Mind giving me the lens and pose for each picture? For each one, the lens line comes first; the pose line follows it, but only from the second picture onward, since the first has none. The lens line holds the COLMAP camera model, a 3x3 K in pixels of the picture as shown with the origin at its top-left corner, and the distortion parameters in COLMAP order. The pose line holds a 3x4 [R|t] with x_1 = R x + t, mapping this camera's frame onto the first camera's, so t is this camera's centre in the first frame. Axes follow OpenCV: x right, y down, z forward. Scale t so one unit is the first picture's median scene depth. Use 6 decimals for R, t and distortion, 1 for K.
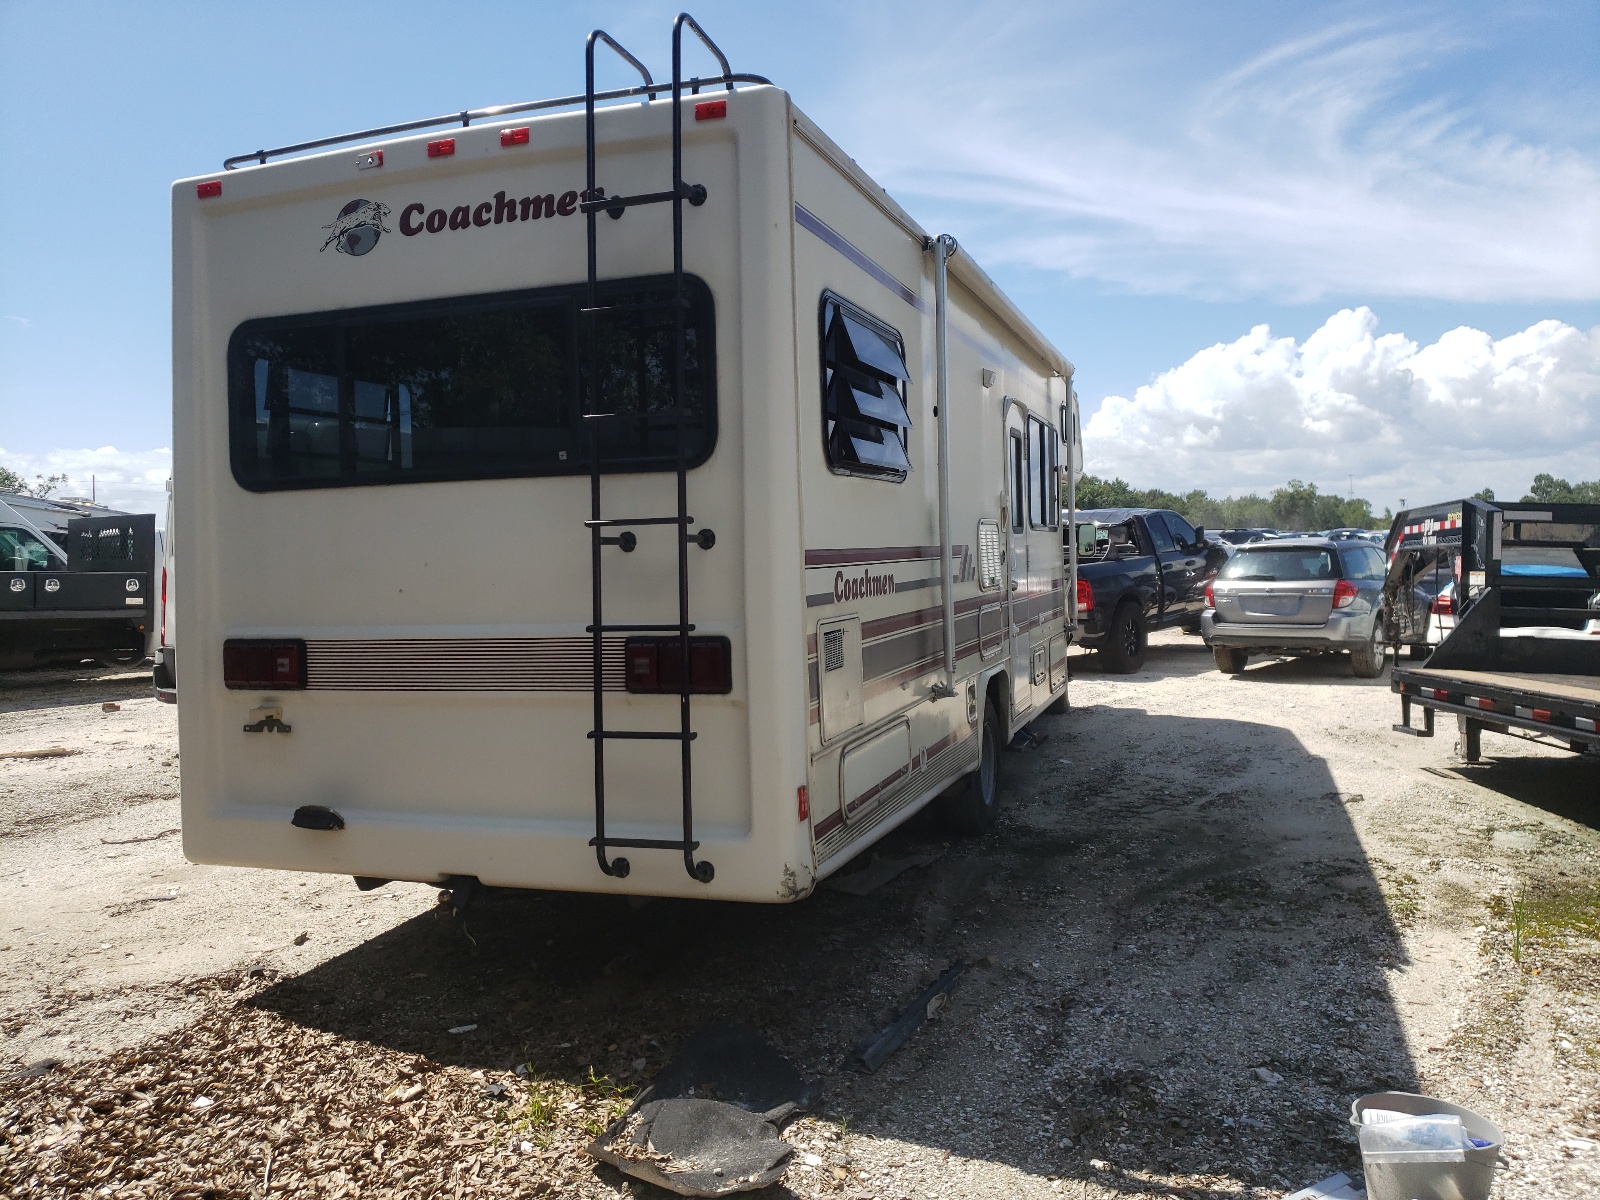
lens RADIAL K [[1230.6, 0, 809.9], [0, 1230.6, 560.5], [0, 0, 1]] dist [0.021515, 0.004553]
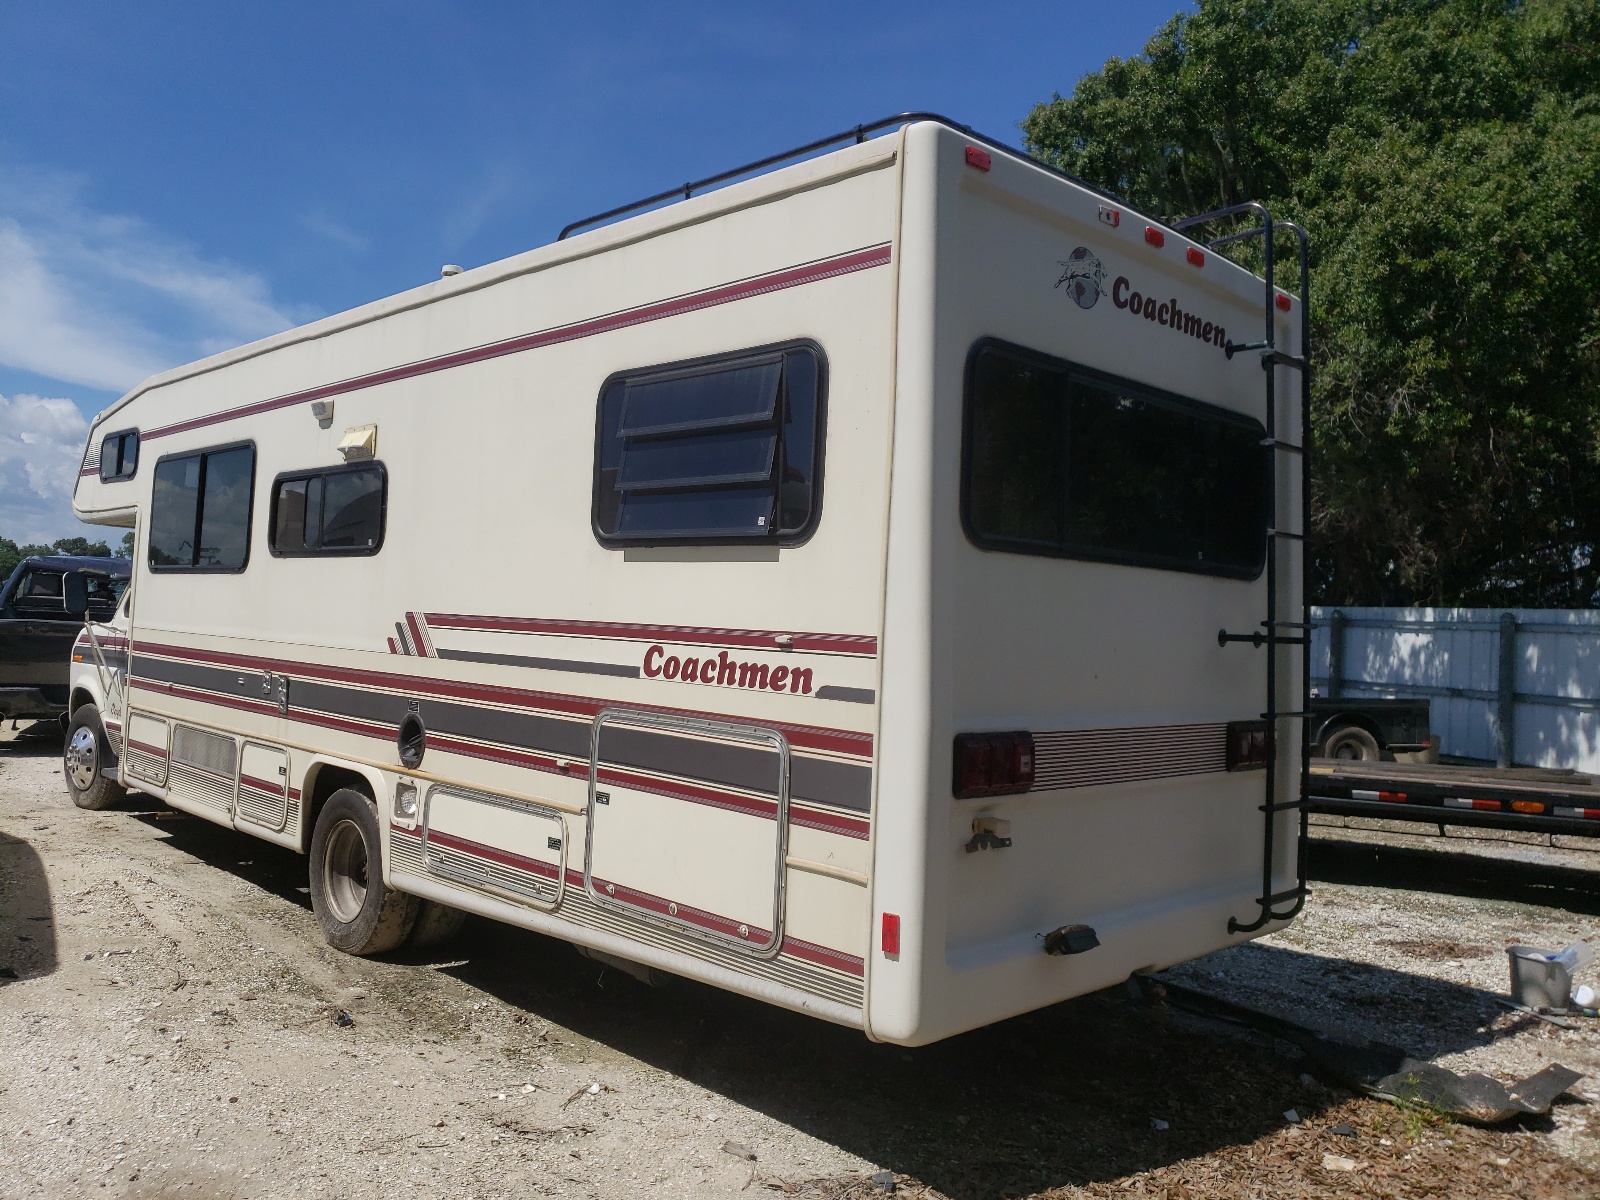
lens RADIAL K [[1230.6, 0, 809.9], [0, 1230.6, 560.5], [0, 0, 1]] dist [0.021515, 0.004553]
pose [[0.446563, 0.096453, 0.889538, -1.262798], [-0.051087, 0.995300, -0.082274, 0.025357], [-0.893292, -0.008703, 0.449392, 0.776370]]
